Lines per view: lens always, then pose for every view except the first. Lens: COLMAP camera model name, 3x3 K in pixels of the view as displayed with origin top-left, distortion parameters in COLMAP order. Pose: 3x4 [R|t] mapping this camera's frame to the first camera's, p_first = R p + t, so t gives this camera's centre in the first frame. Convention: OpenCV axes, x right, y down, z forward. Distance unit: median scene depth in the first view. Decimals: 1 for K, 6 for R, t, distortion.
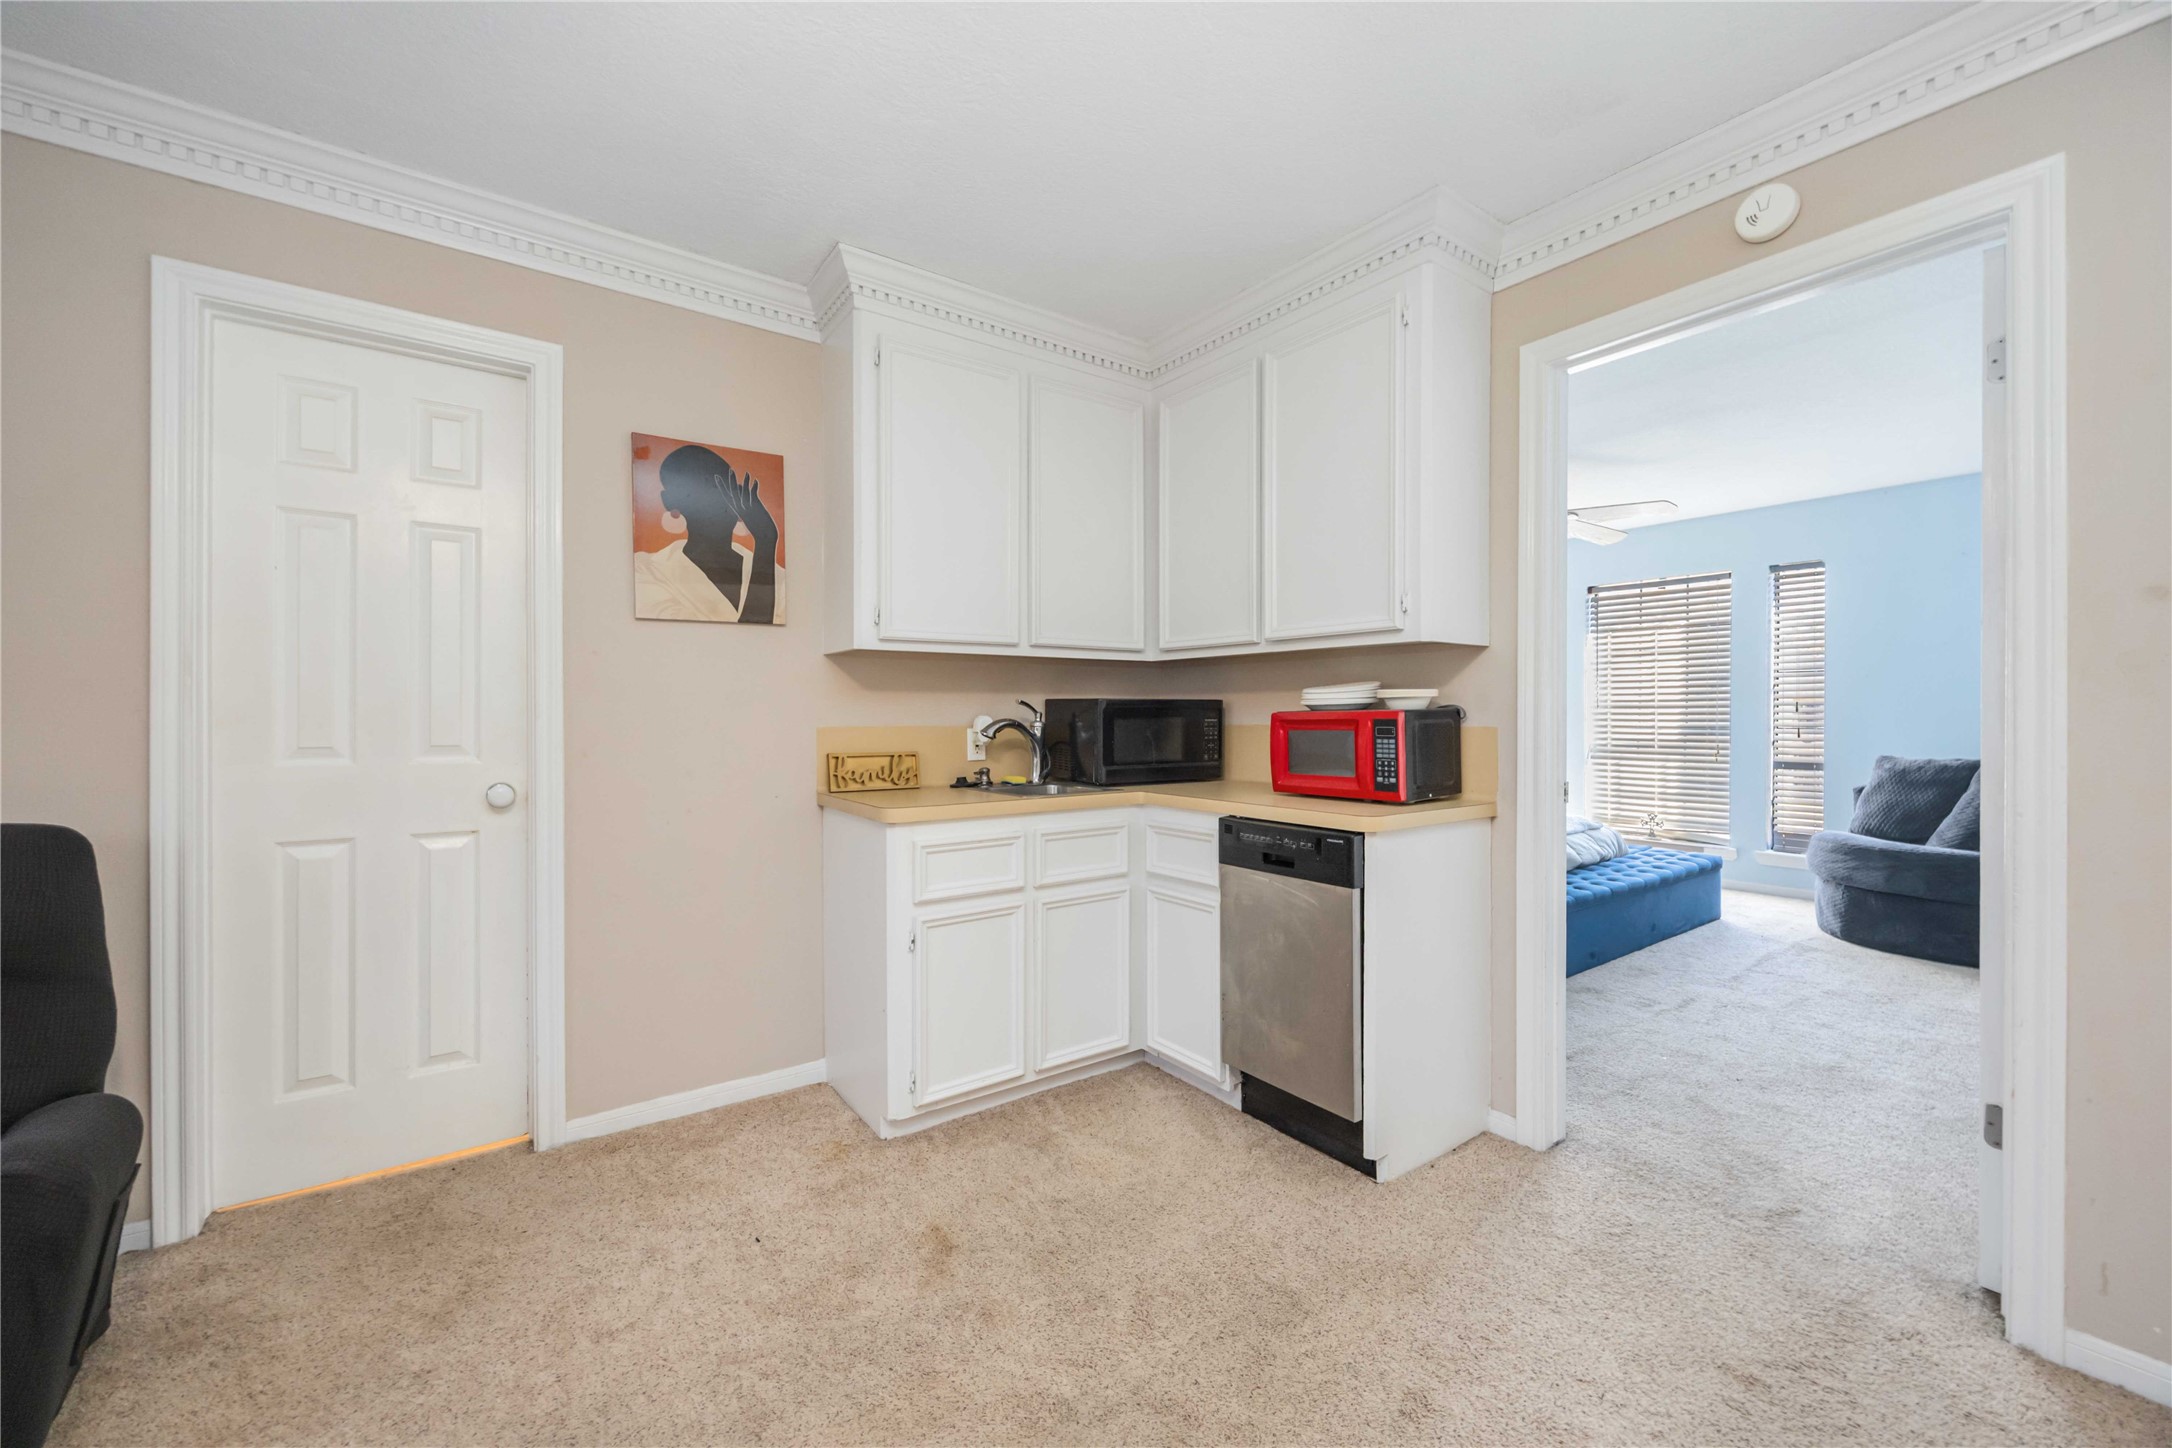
lens RADIAL K [[843.1, 0, 1081.6], [0, 843.1, 718.3], [0, 0, 1]] dist [0.000522, 0.000132]
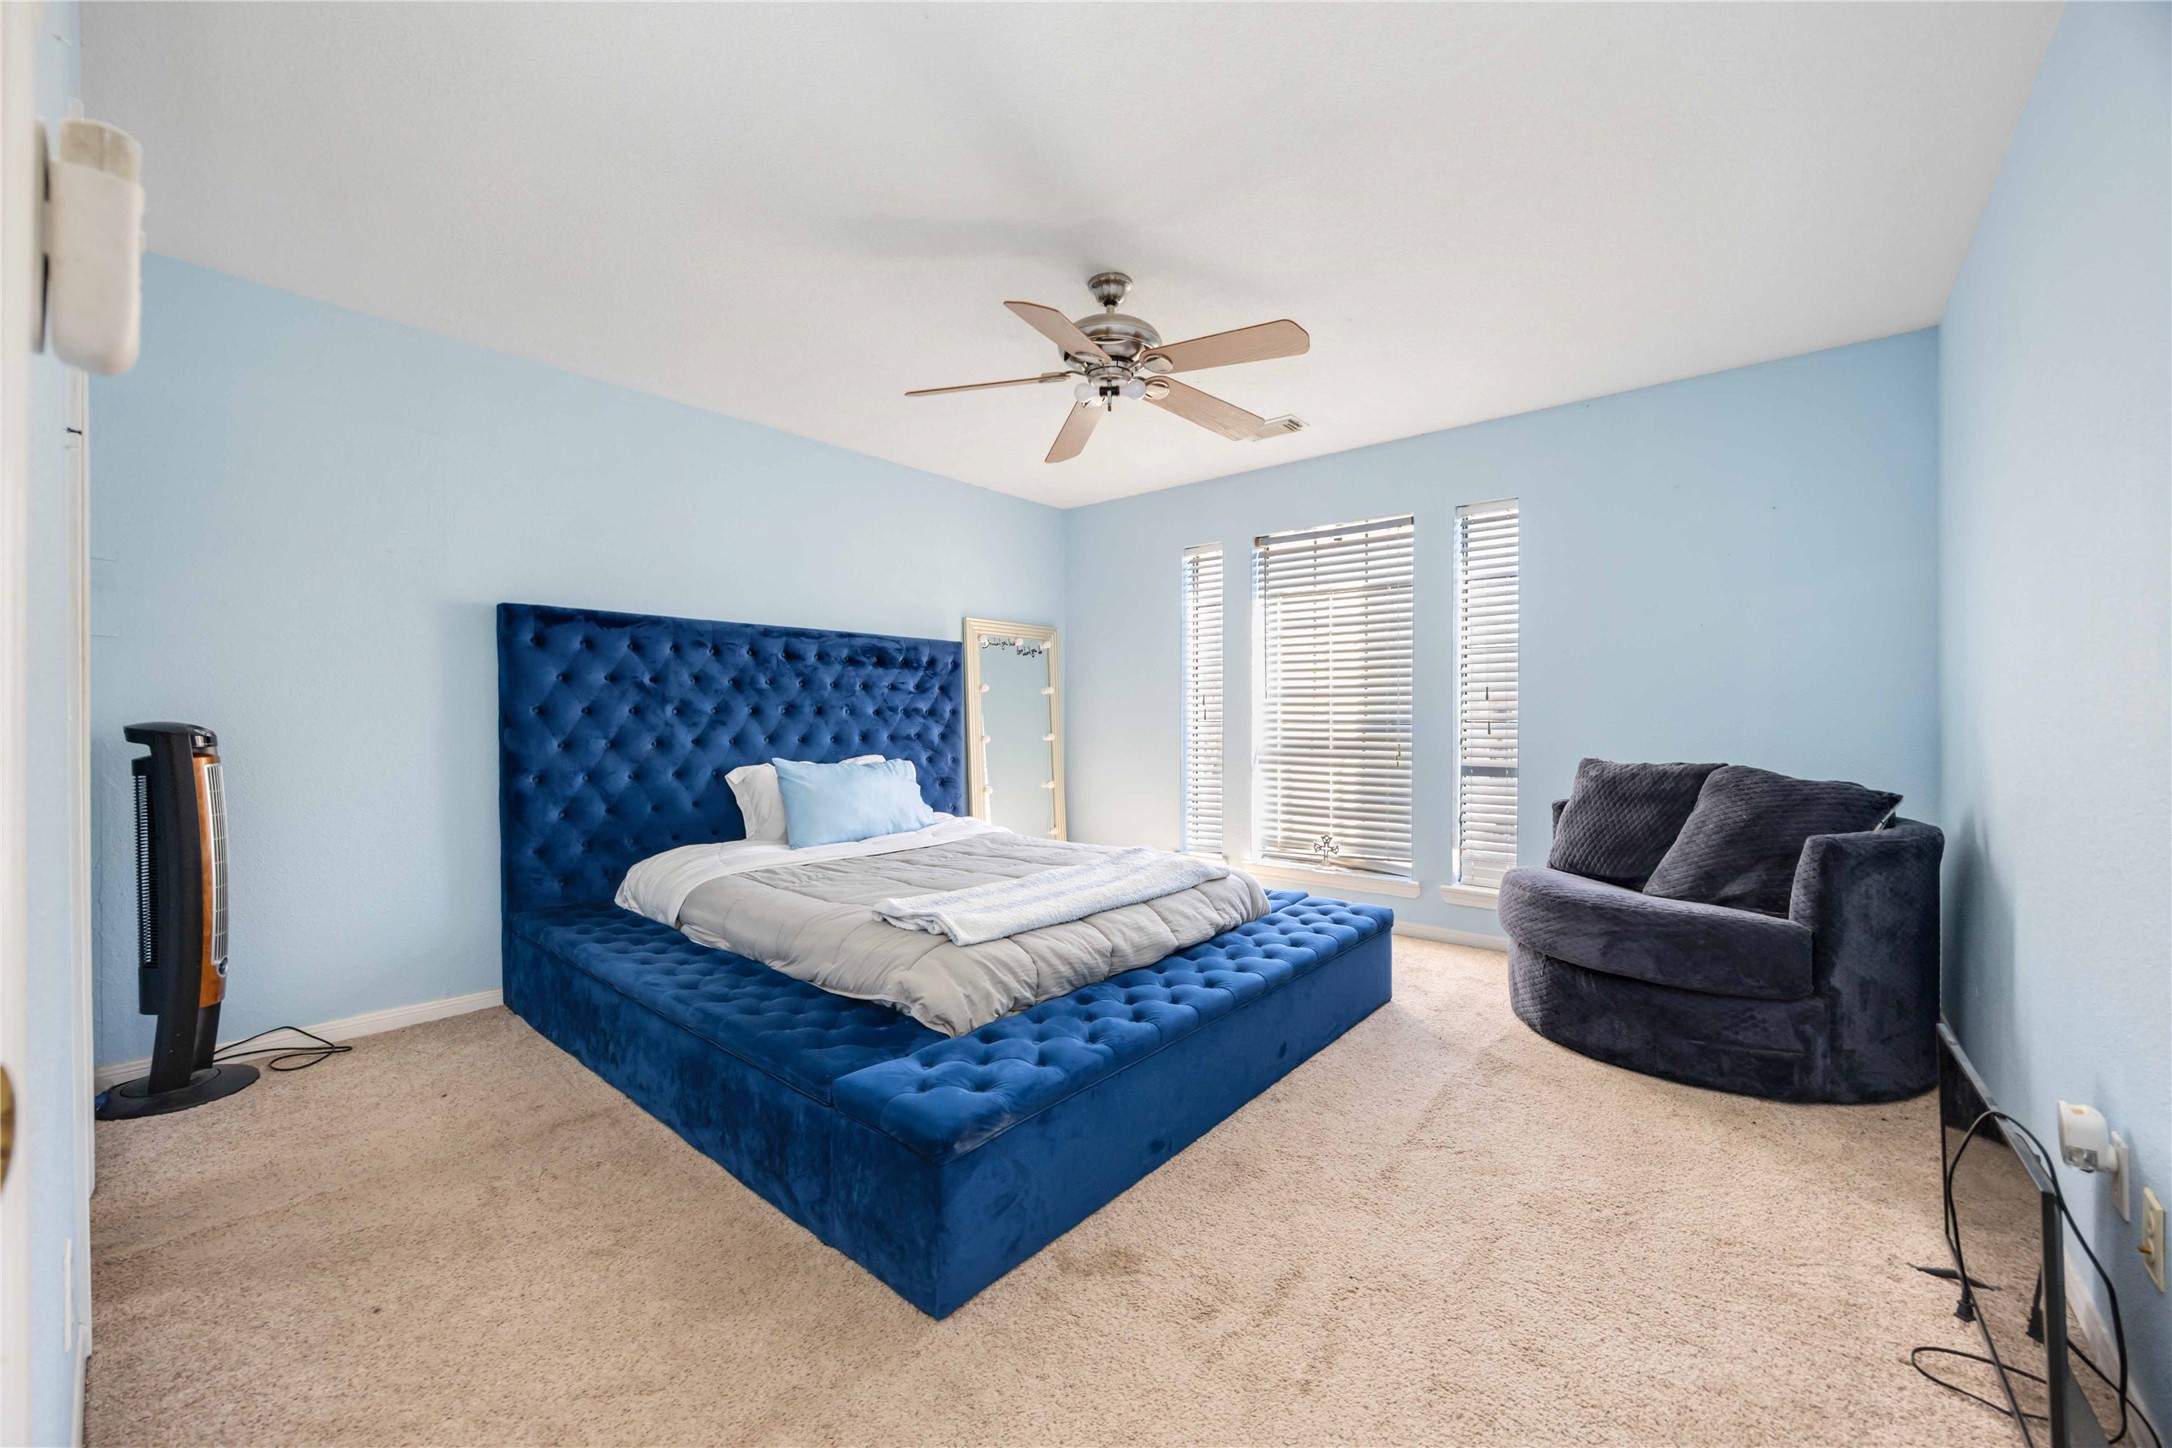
lens RADIAL K [[836.4, 0, 1086.0], [0, 836.4, 724.0], [0, 0, 1]] dist [-0.001457, 0.000050]
pose [[0.968436, -0.001750, 0.249256, 0.395744], [0.000653, 0.999990, 0.004485, 0.012766], [-0.249262, -0.004181, 0.968427, 0.460284]]
